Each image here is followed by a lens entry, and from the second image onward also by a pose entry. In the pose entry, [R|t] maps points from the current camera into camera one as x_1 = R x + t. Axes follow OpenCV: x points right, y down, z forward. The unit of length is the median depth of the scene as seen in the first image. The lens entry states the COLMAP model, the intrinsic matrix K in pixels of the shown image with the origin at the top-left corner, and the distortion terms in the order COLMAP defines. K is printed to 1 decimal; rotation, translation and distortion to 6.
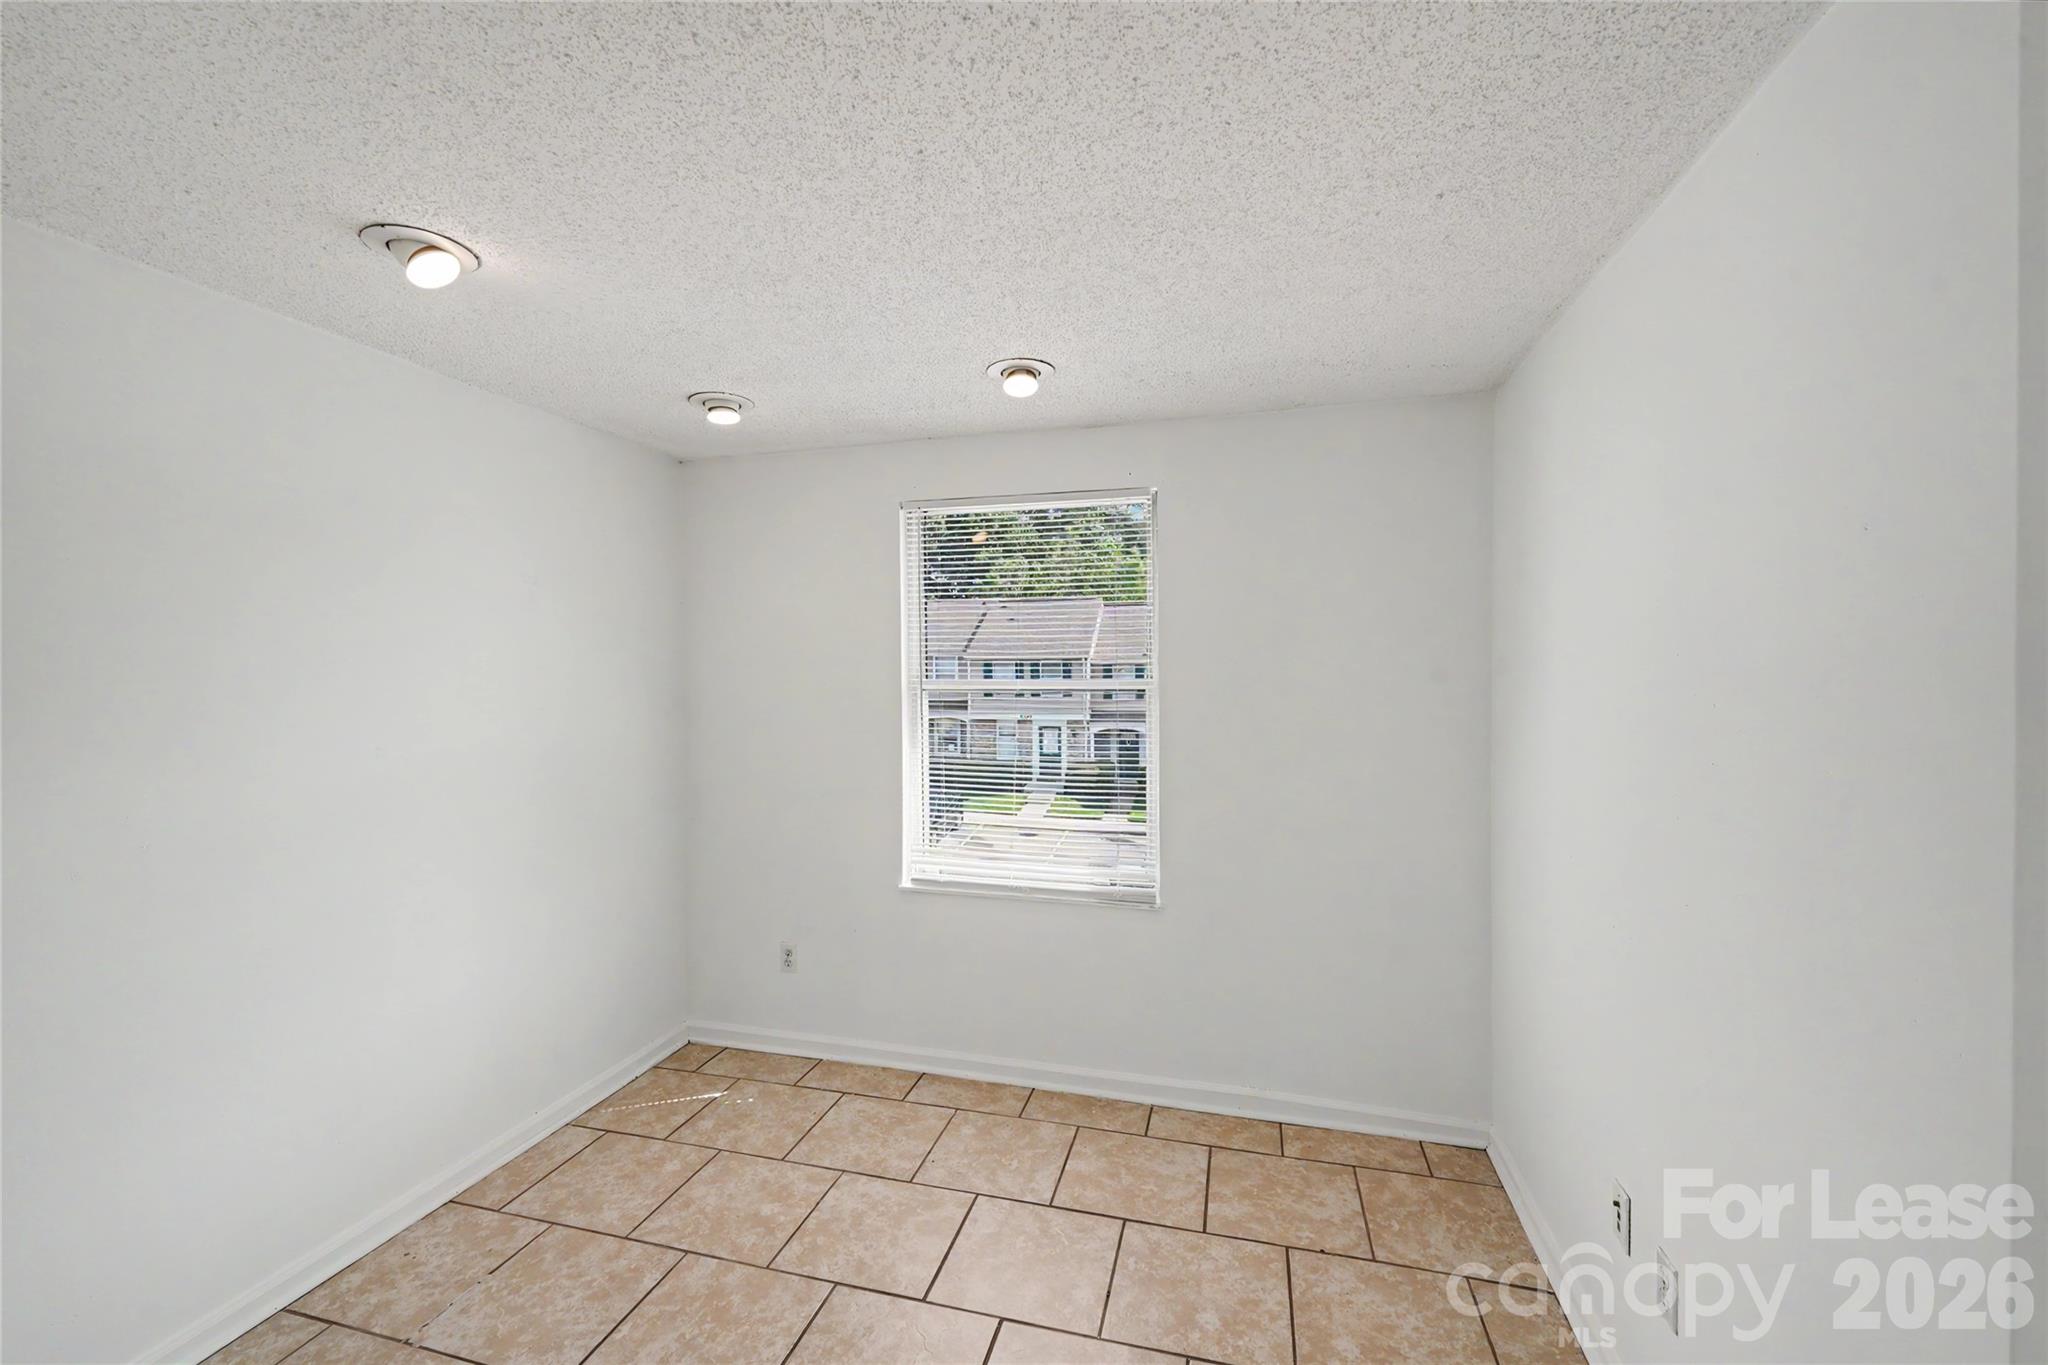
lens RADIAL K [[843.3, 0, 1018.4], [0, 843.3, 678.0], [0, 0, 1]] dist [0.007462, -0.003058]
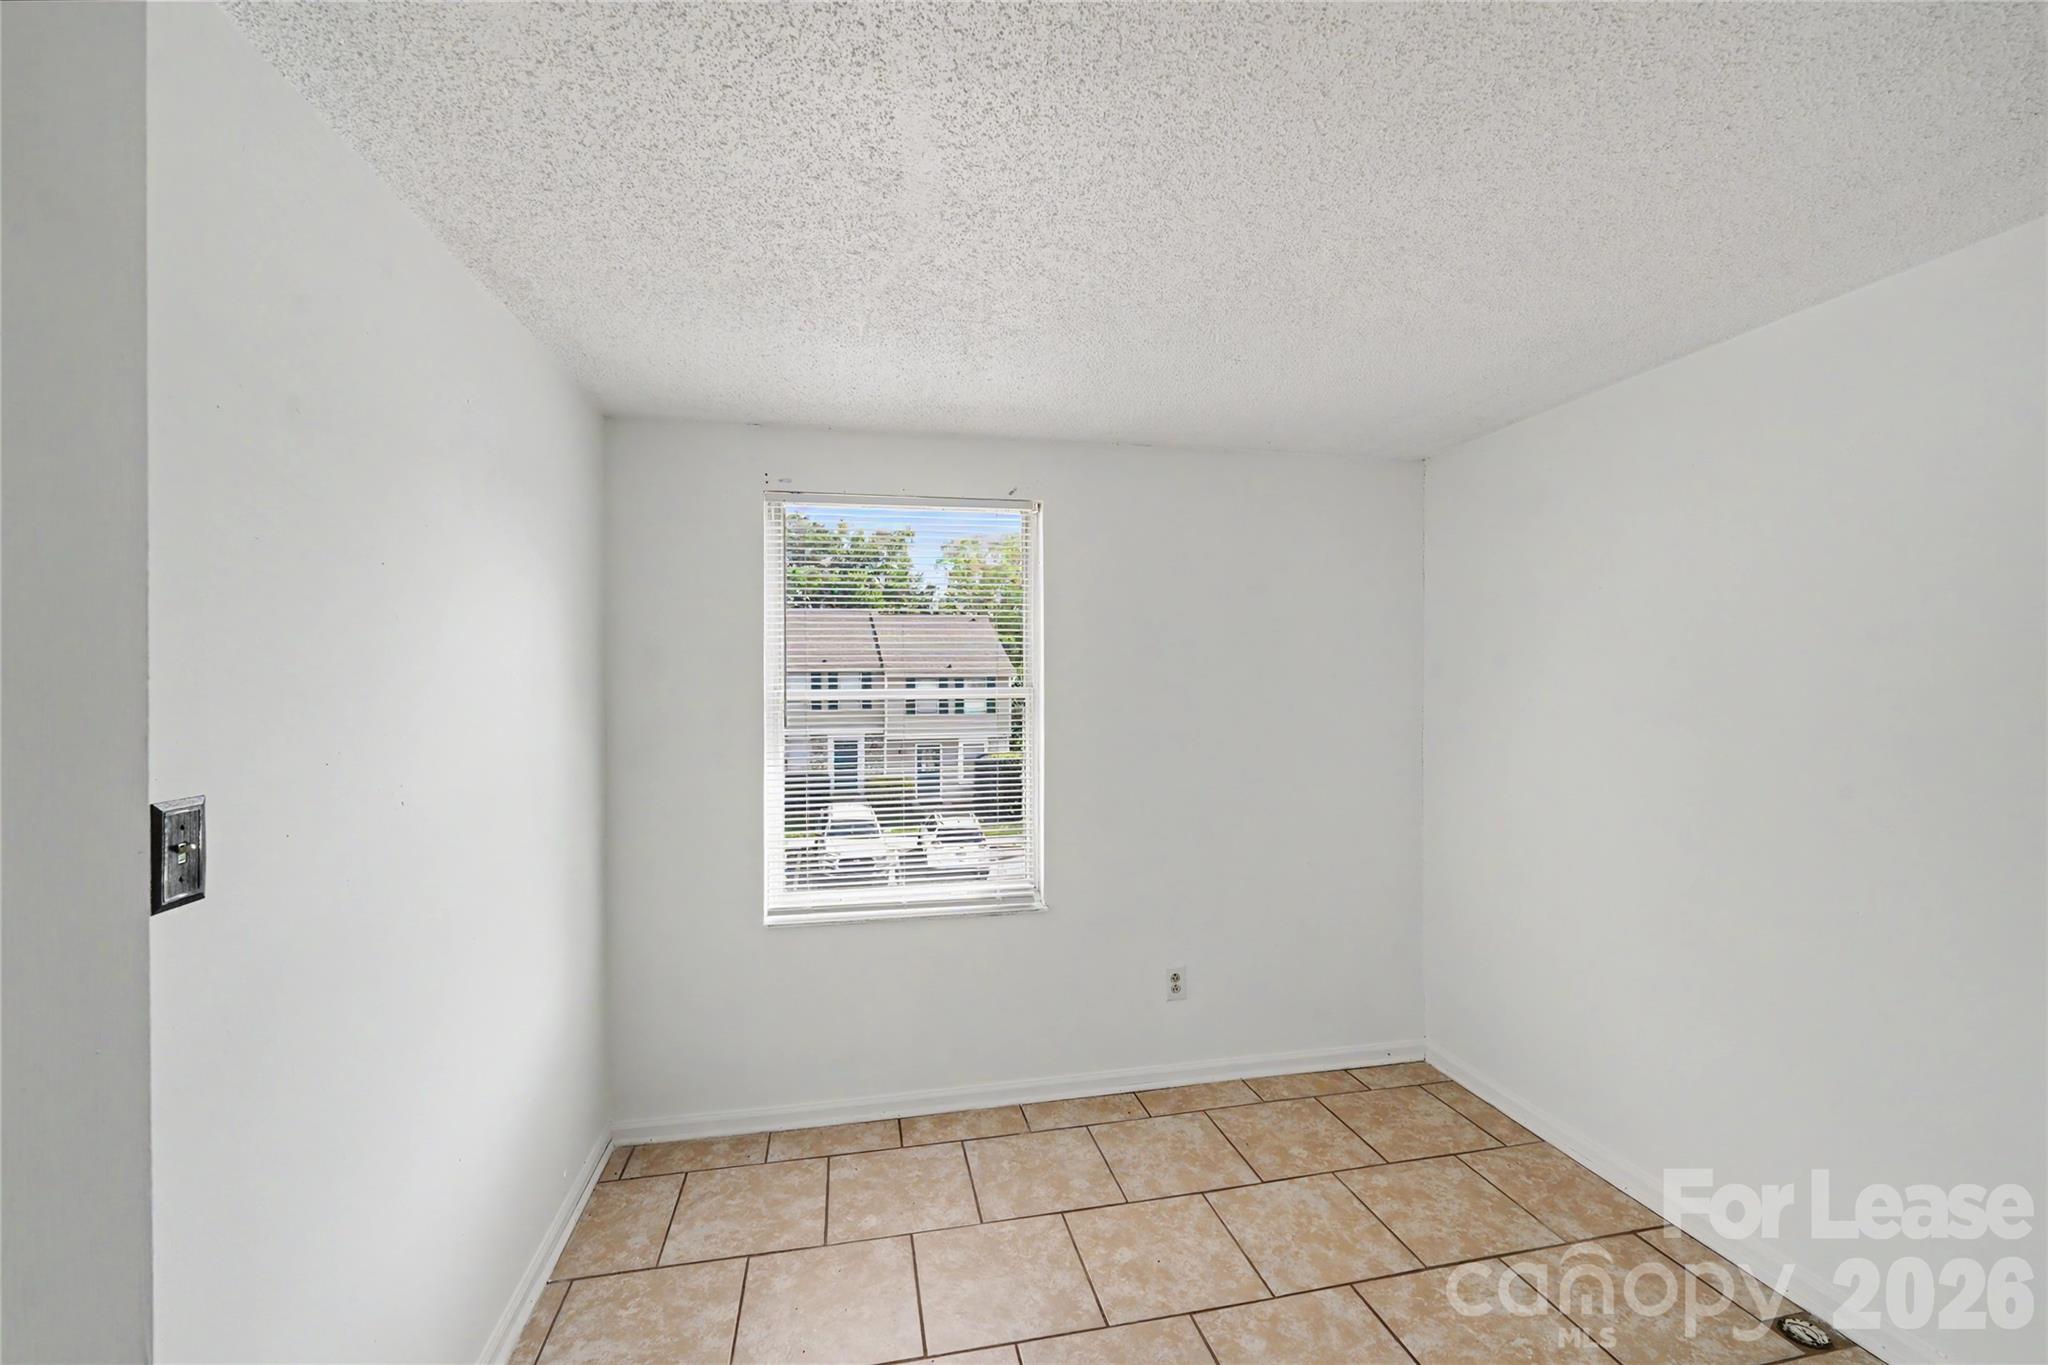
lens RADIAL K [[843.3, 0, 1020.6], [0, 843.3, 684.8], [0, 0, 1]] dist [0.007462, -0.003058]
pose [[0.892894, 0.001301, 0.450264, -0.308422], [0.000368, 0.999993, -0.003620, 0.000050], [-0.450266, 0.003398, 0.892888, 0.083303]]
